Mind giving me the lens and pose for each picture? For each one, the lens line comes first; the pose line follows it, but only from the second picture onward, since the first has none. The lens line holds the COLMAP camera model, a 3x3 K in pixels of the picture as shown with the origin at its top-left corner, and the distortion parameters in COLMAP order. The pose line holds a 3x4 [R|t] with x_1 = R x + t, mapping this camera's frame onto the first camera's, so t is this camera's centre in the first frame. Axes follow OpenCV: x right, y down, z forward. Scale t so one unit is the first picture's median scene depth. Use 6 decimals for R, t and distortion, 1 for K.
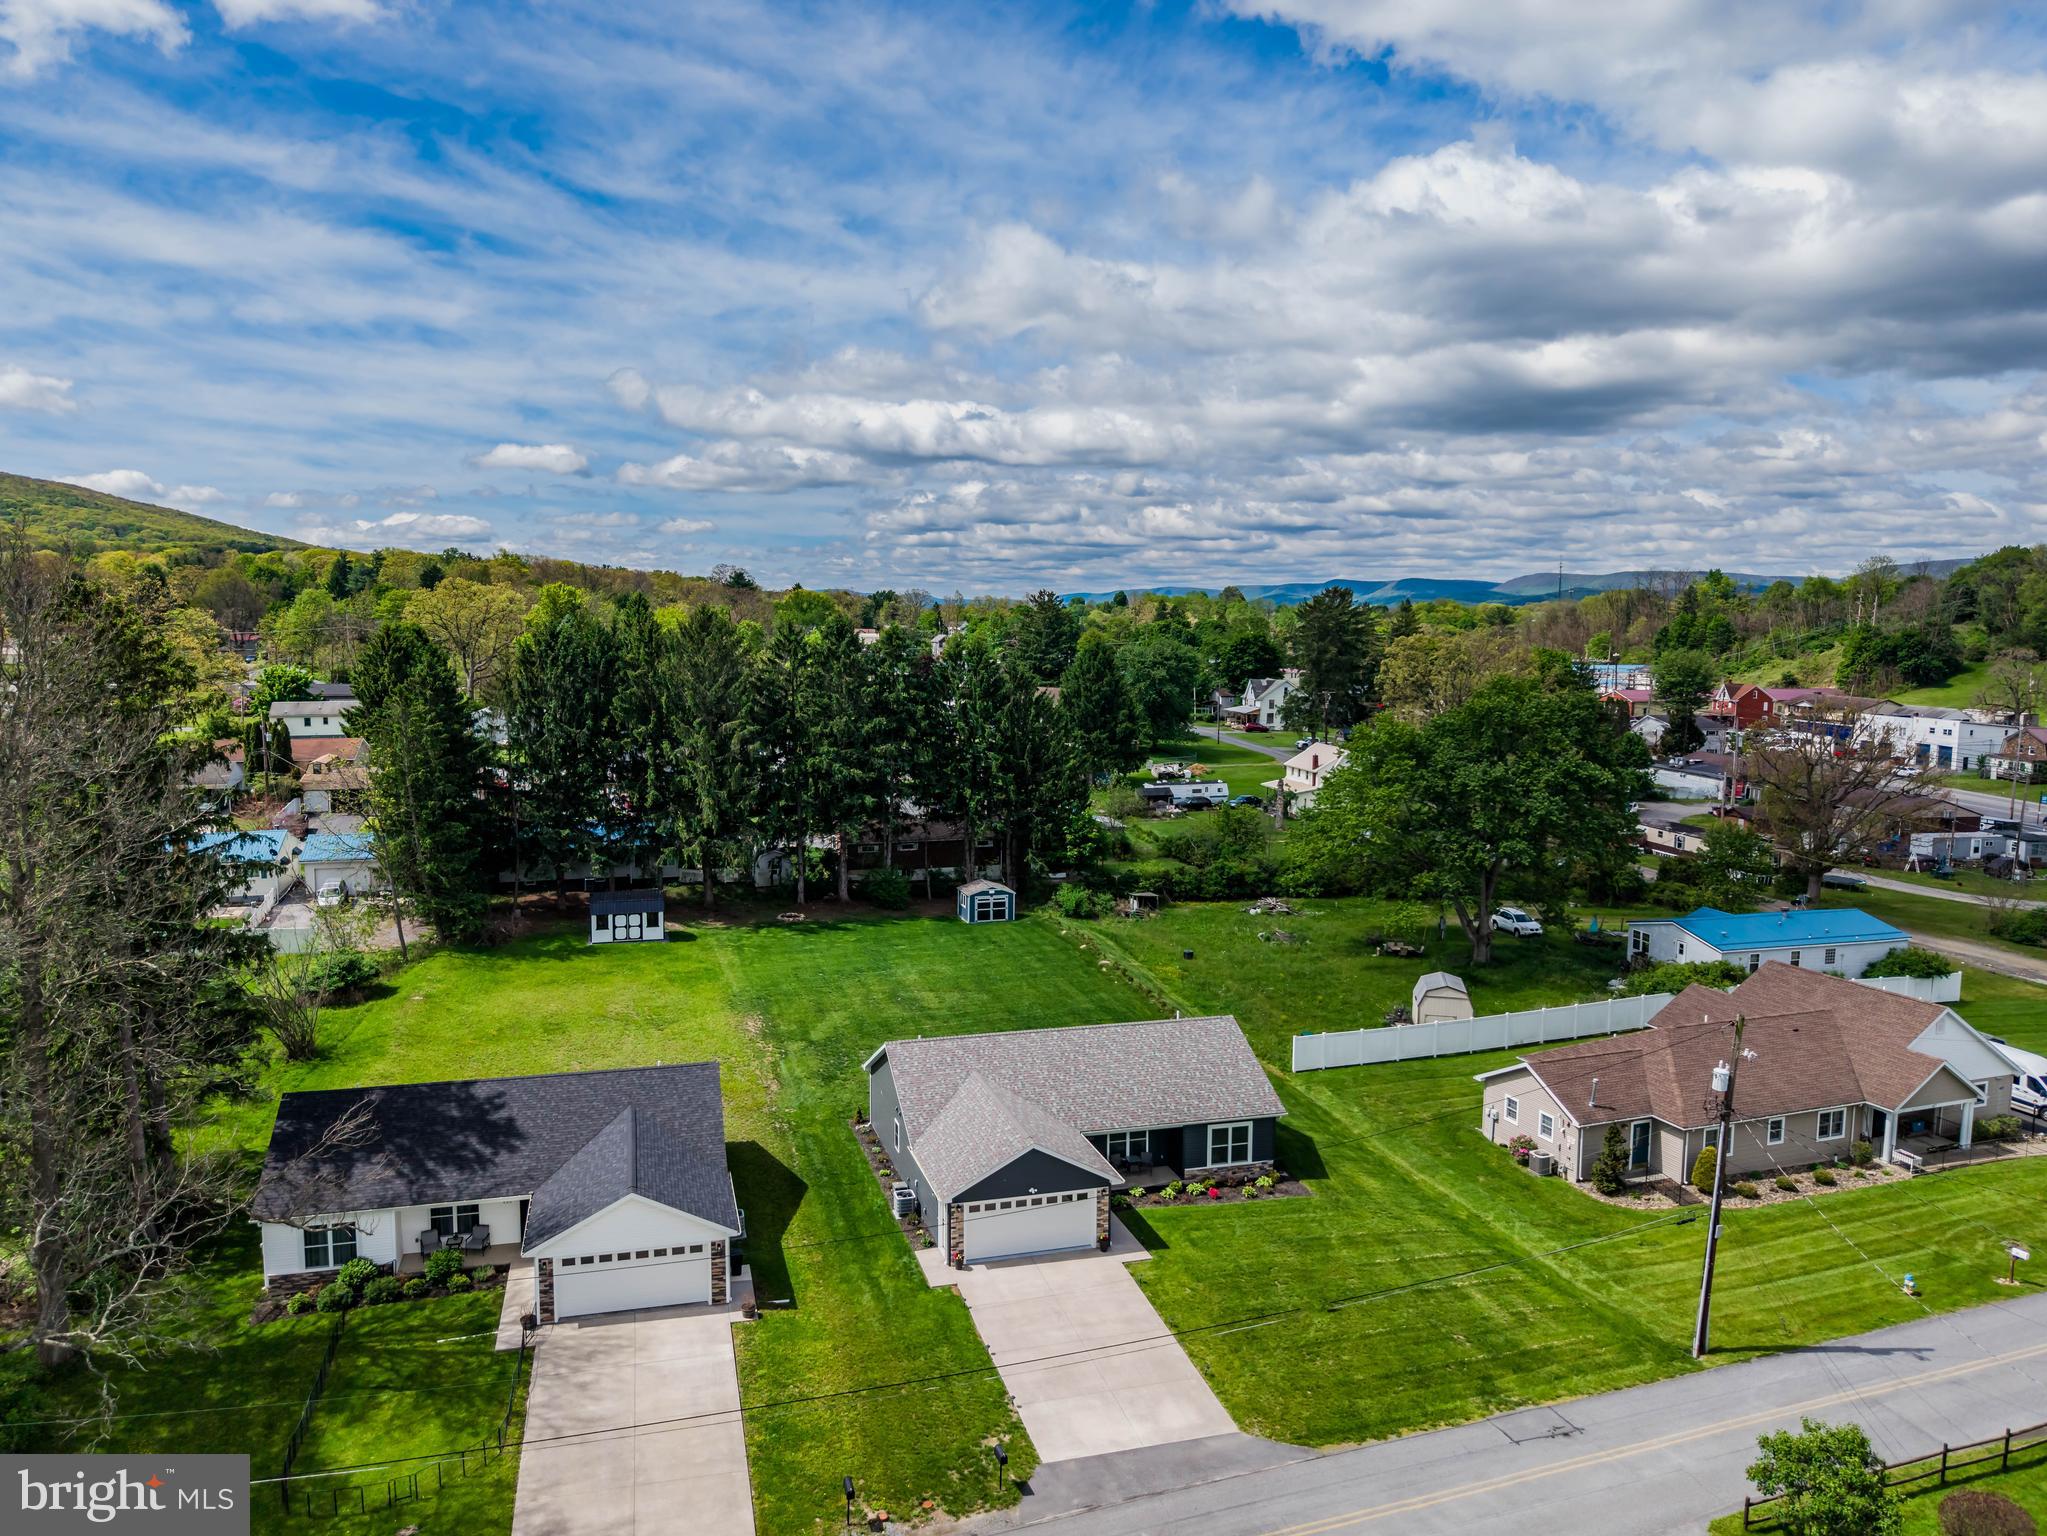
lens RADIAL K [[1395.5, 0, 999.3], [0, 1395.5, 774.3], [0, 0, 1]] dist [0.010830, -0.007890]
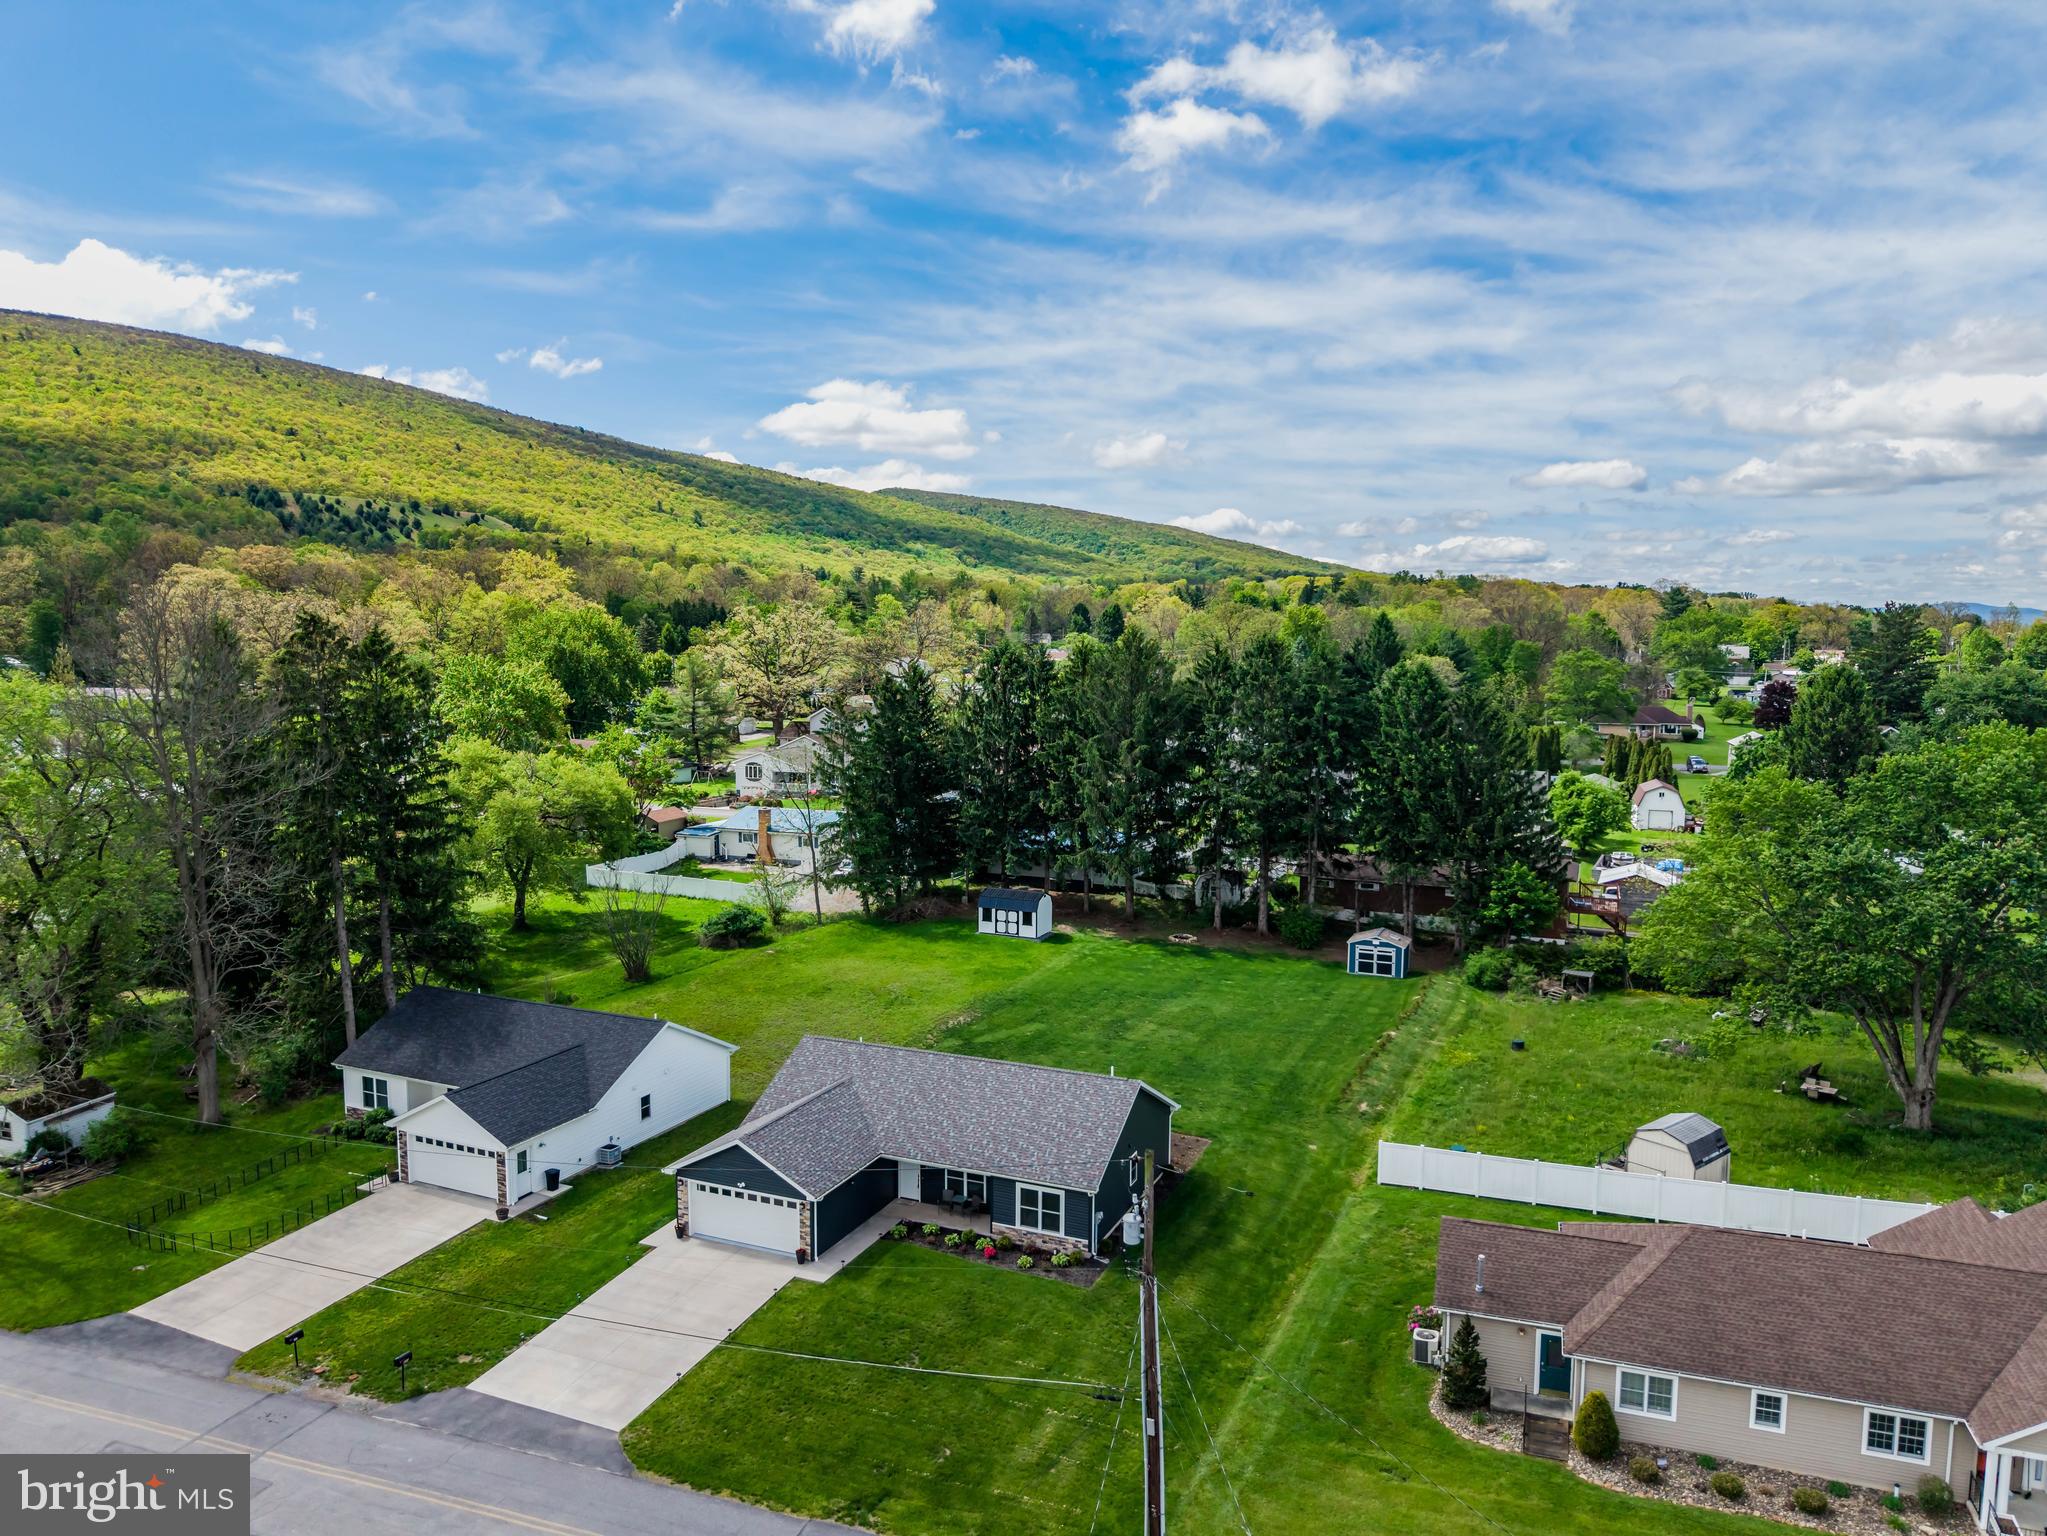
lens RADIAL K [[1408.1, 0, 1052.9], [0, 1408.1, 772.0], [0, 0, 1]] dist [0.007281, -0.009749]
pose [[0.775941, 0.061483, -0.627802, 0.330630], [-0.071281, 0.997410, 0.009580, -0.015933], [0.626765, 0.037317, 0.778314, 0.117593]]
